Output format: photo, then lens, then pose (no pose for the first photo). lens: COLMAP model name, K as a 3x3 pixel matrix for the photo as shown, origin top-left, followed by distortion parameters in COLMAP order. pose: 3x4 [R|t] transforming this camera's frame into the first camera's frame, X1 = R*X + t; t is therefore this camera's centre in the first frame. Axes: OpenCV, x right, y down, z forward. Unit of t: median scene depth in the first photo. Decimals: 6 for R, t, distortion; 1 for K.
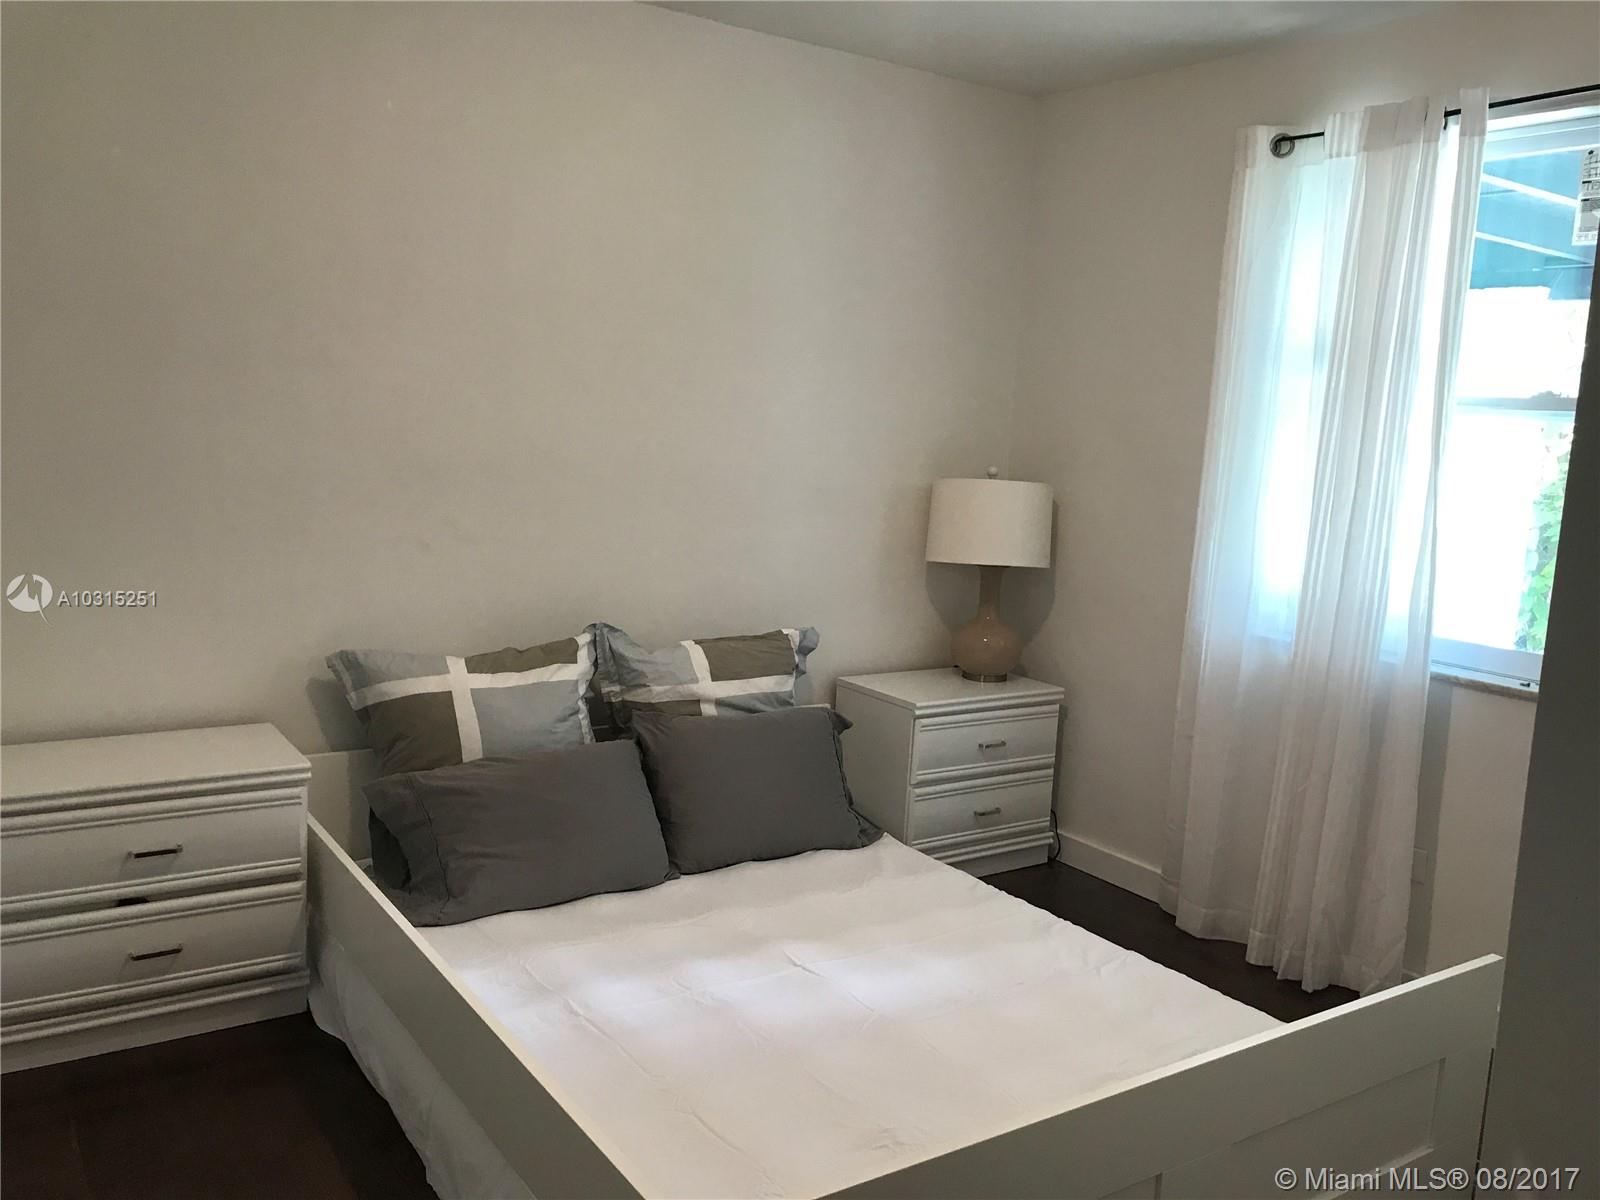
lens RADIAL K [[1291.5, 0, 876.1], [0, 1291.5, 602.7], [0, 0, 1]] dist [0.037216, -0.049450]
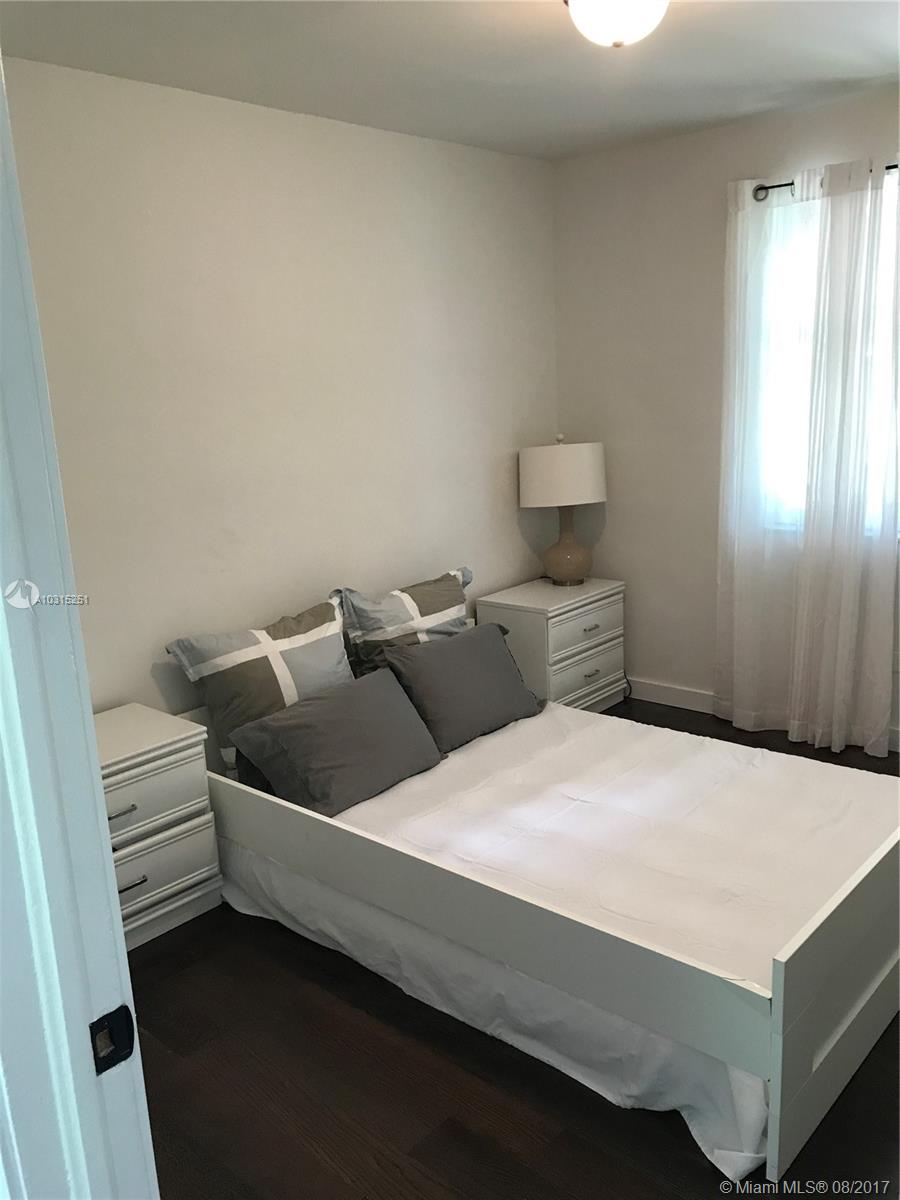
lens RADIAL K [[968.6, 0, 450.0], [0, 968.6, 600.0], [0, 0, 1]] dist [0.037216, -0.049450]
pose [[0.966714, -0.155406, 0.203258, -0.313789], [0.135788, 0.984919, 0.107223, -0.066509], [-0.216855, -0.076054, 0.973237, -0.022385]]
